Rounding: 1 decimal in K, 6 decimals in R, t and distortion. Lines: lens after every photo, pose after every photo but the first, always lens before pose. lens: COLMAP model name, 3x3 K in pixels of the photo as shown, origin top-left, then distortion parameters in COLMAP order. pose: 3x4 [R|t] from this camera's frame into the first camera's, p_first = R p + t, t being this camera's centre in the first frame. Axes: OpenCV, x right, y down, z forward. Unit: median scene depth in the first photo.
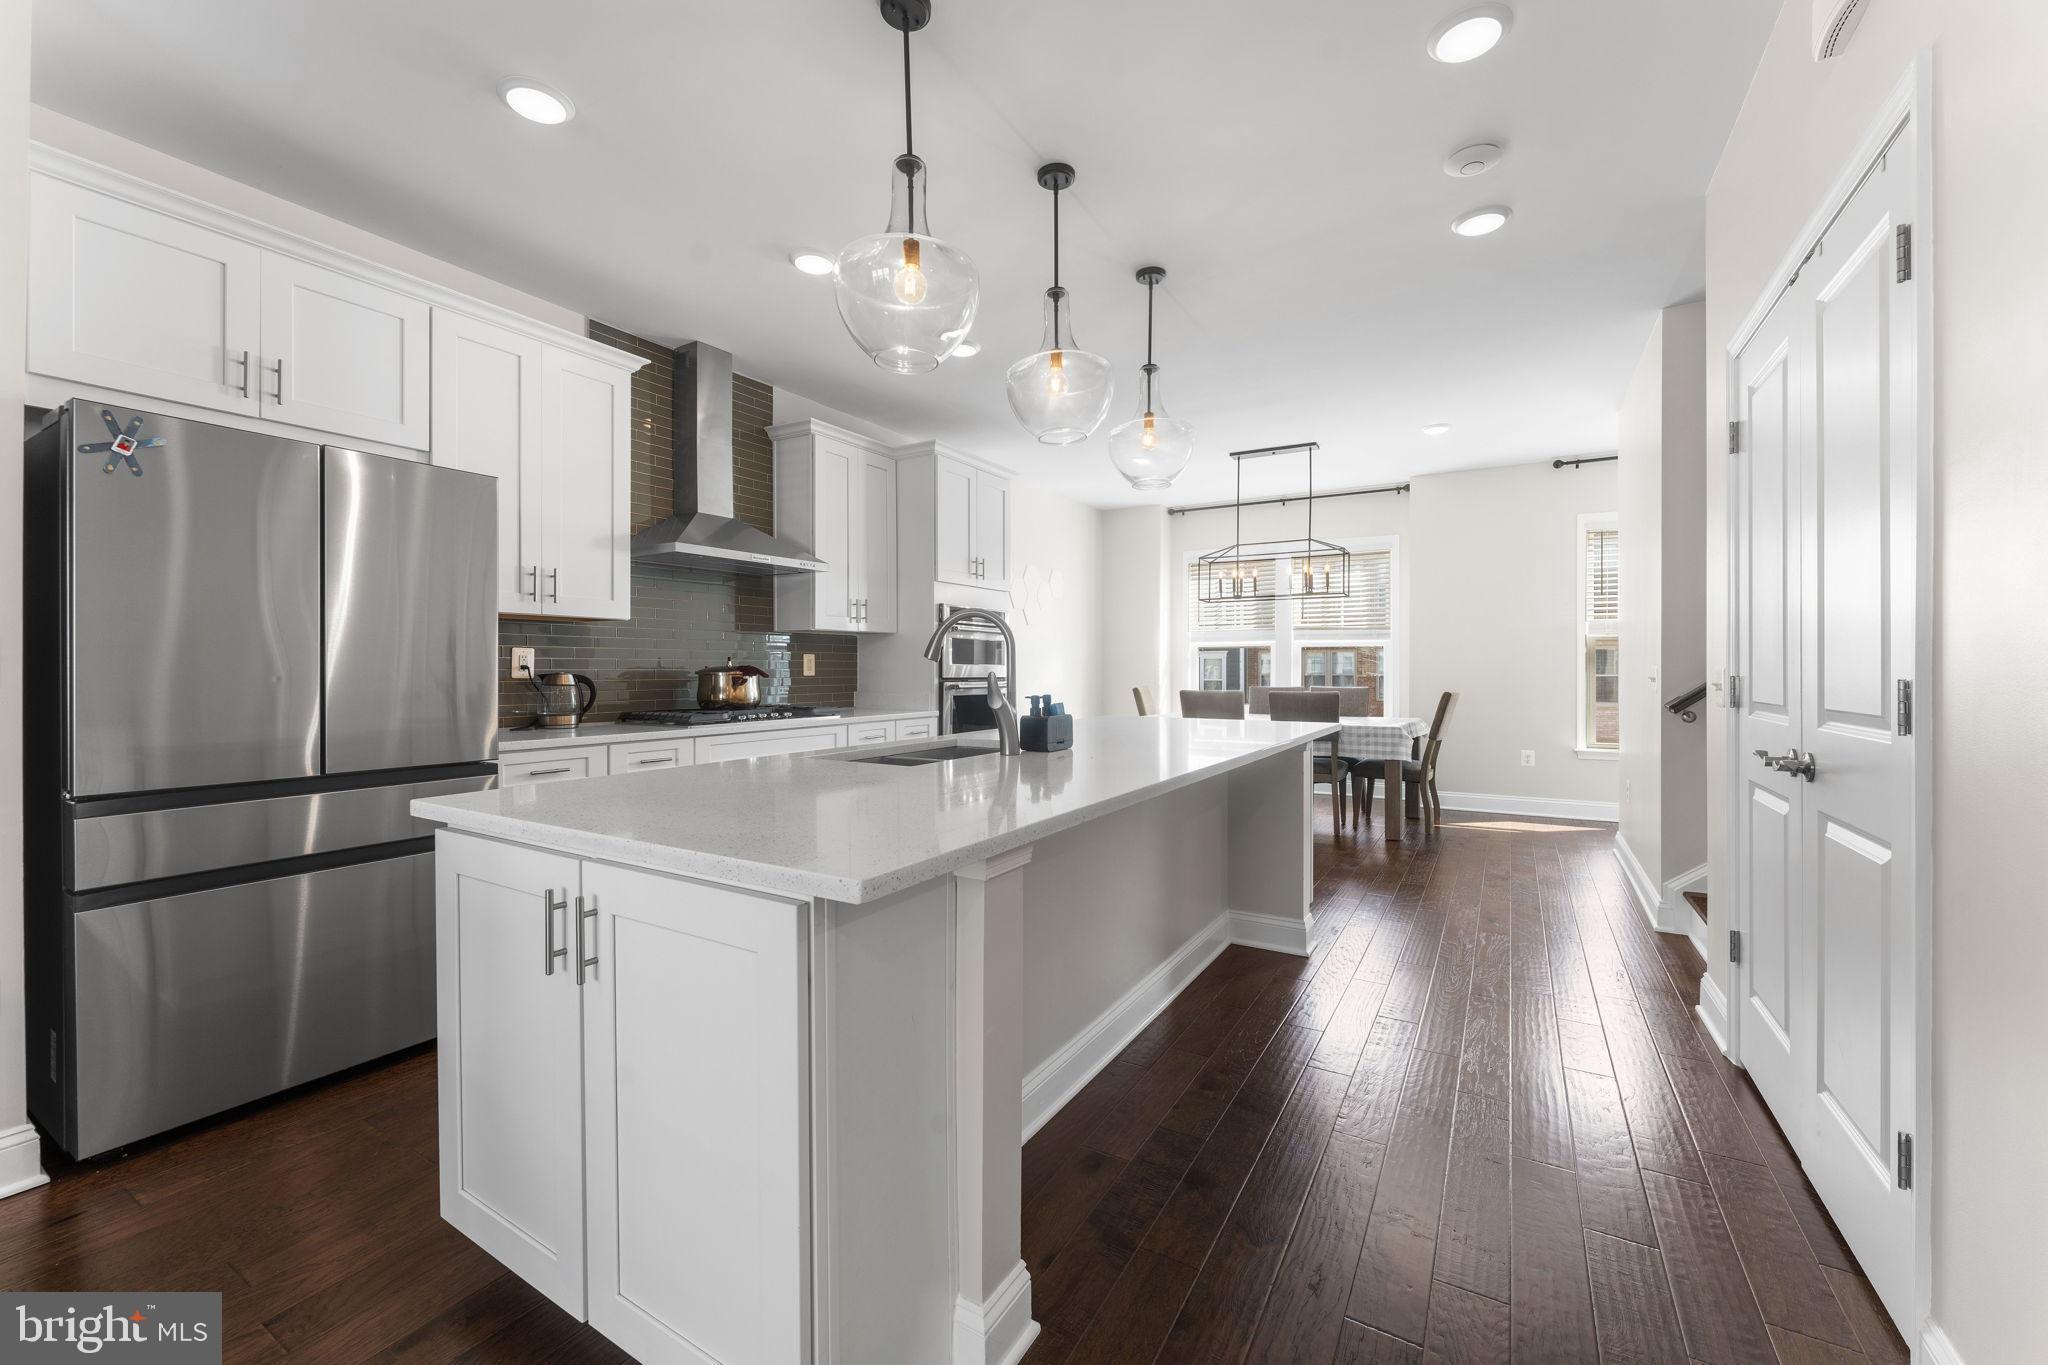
lens RADIAL K [[821.1, 0, 1013.6], [0, 821.1, 669.7], [0, 0, 1]] dist [-0.021555, 0.002713]
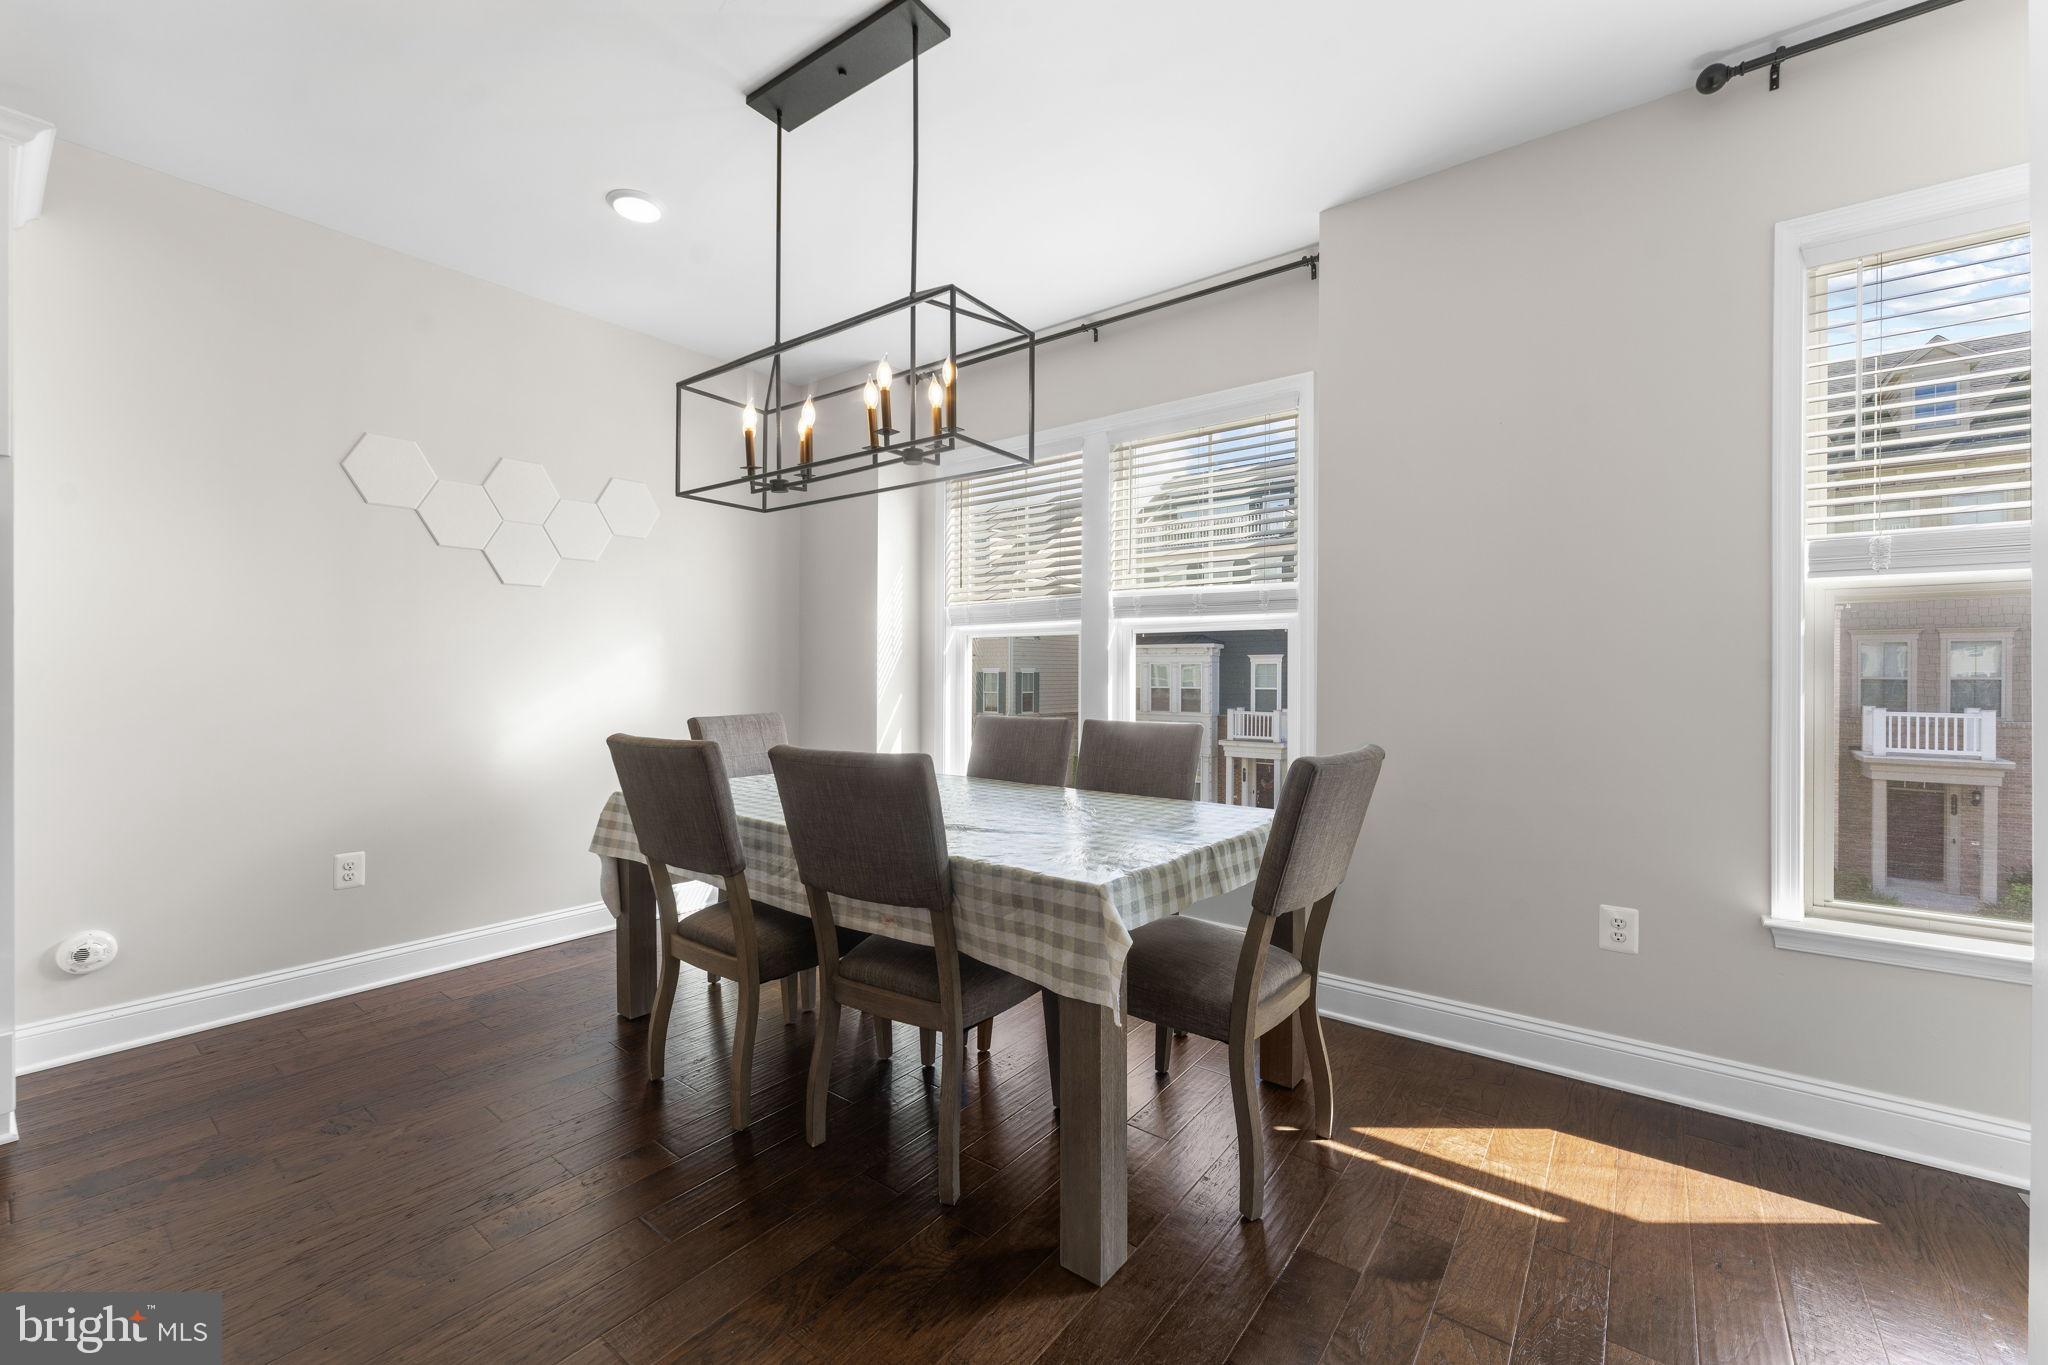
lens RADIAL K [[821.1, 0, 1024.5], [0, 821.1, 692.1], [0, 0, 1]] dist [-0.021555, 0.002713]
pose [[0.995539, 0.000471, -0.094352, 0.468397], [0.000260, 0.999970, 0.007733, 0.003597], [0.094353, -0.007723, 0.995509, 0.718768]]
